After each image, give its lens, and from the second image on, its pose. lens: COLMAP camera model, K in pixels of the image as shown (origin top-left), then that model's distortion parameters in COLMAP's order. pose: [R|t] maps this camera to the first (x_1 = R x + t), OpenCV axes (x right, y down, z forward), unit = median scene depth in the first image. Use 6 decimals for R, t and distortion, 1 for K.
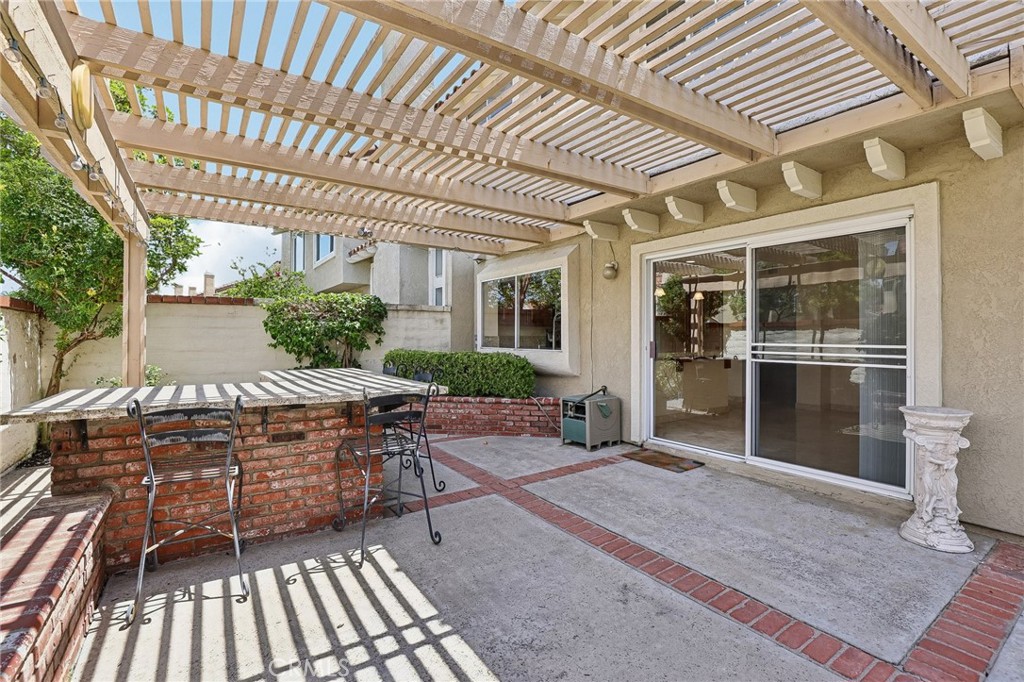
lens RADIAL K [[486.6, 0, 518.1], [0, 486.6, 329.5], [0, 0, 1]] dist [-0.001013, -0.000547]
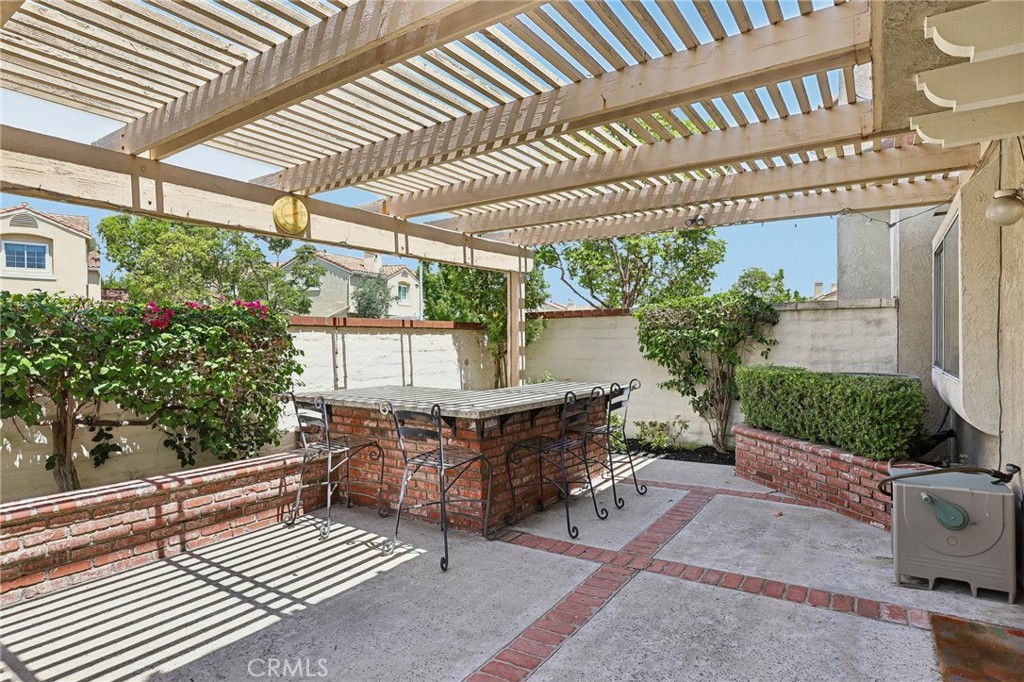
lens RADIAL K [[562.2, 0, 512.0], [0, 562.2, 341.0], [0, 0, 1]] dist [0.001211, 0.000322]
pose [[0.369271, -0.001795, -0.929320, 0.708717], [0.020454, 0.999772, 0.006196, -0.015053], [0.929097, -0.021297, 0.369223, 0.556581]]
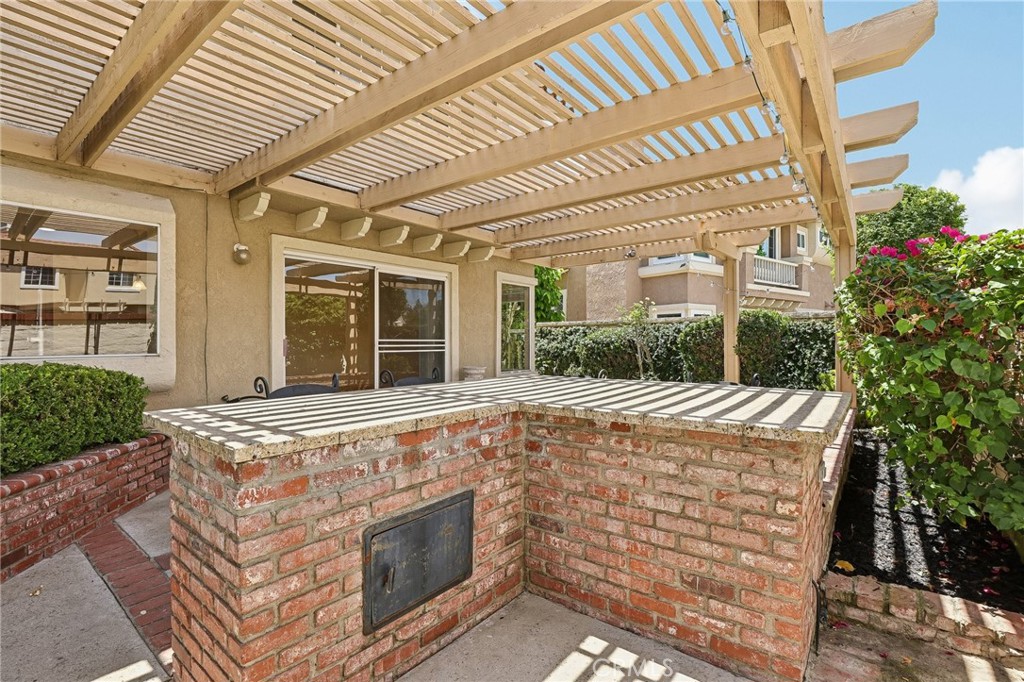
lens RADIAL K [[460.4, 0, 512.0], [0, 460.4, 341.0], [0, 0, 1]] dist [-0.001037, -0.000072]
pose [[-0.289645, -0.000618, 0.957134, -0.999913], [-0.008089, 0.999966, -0.001803, 0.034380], [-0.957100, -0.008265, -0.289640, 1.123269]]
